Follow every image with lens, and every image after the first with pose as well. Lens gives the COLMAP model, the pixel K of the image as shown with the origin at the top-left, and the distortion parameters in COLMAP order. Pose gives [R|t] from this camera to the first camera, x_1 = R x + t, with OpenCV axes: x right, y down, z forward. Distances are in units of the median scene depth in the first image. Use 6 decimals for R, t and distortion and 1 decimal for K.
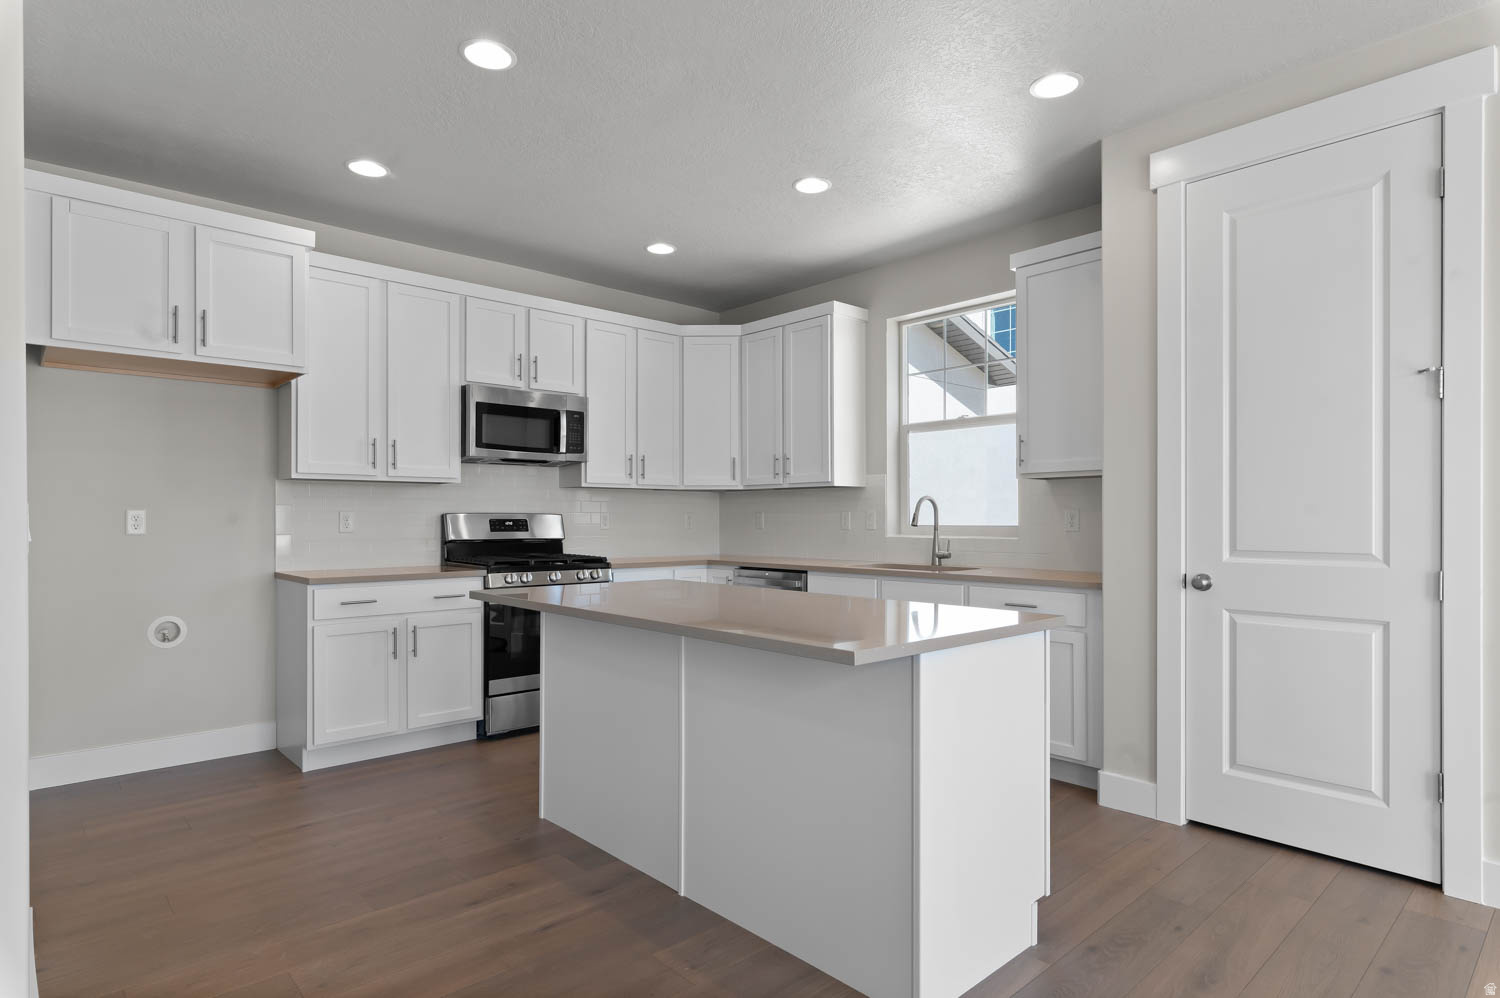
lens RADIAL K [[813.4, 0, 790.7], [0, 813.4, 516.2], [0, 0, 1]] dist [-0.002791, -0.000763]
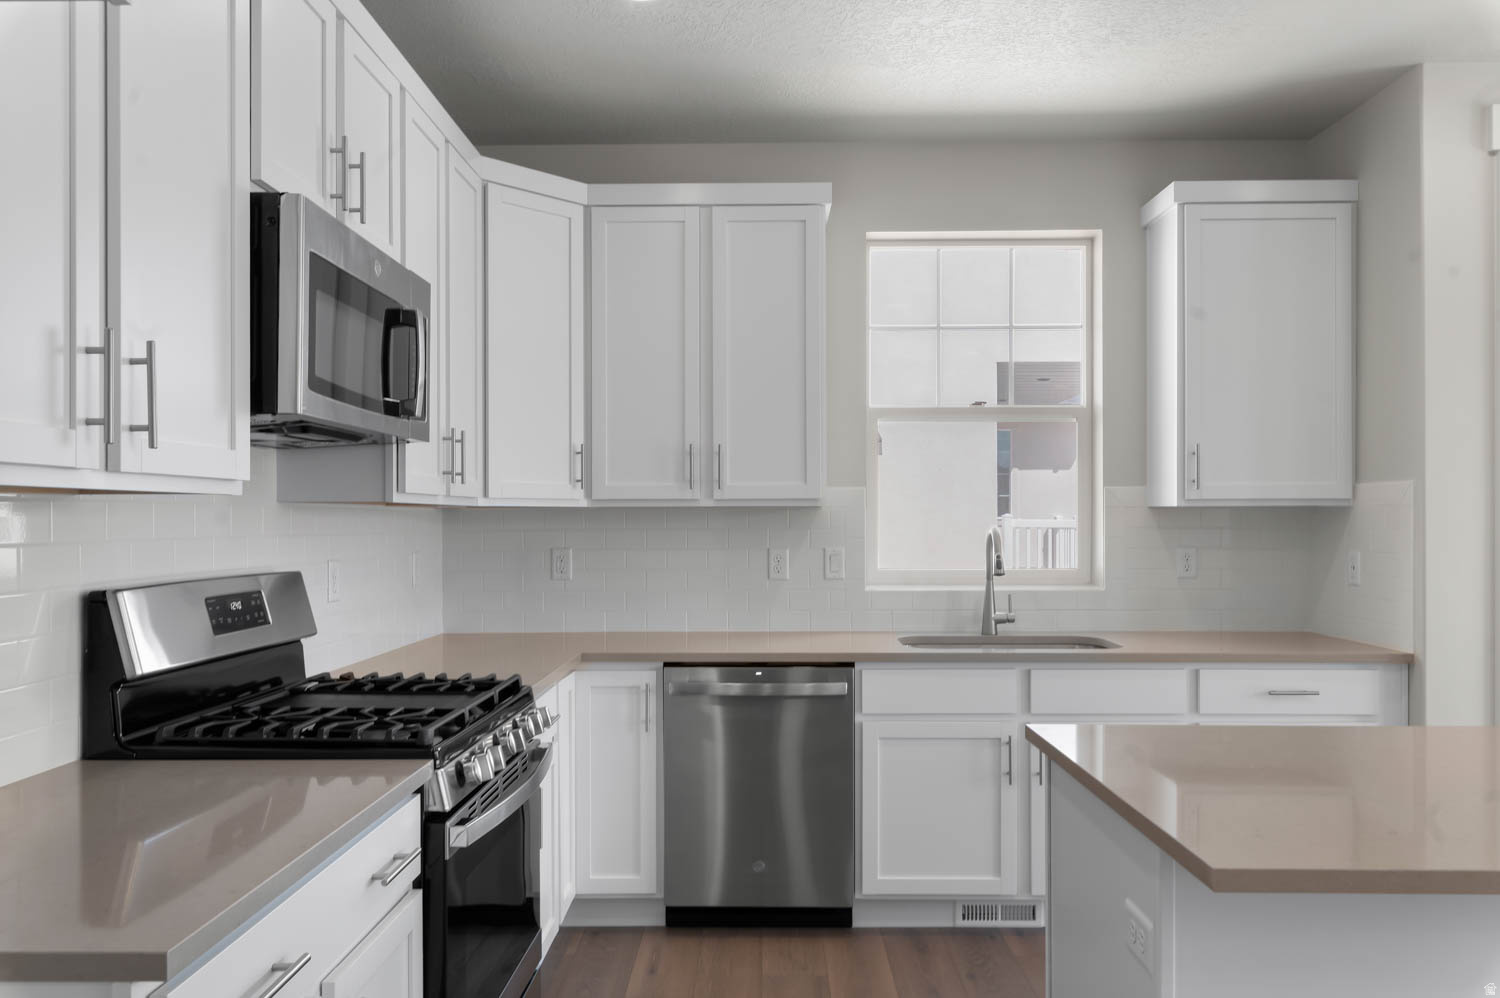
lens RADIAL K [[1054.1, 0, 751.5], [0, 1054.1, 515.6], [0, 0, 1]] dist [0.002495, -0.001178]
pose [[0.701209, 0.002847, 0.712950, -0.525405], [-0.000857, 0.999995, -0.003150, -0.029577], [-0.712956, 0.001598, 0.701207, 0.530355]]
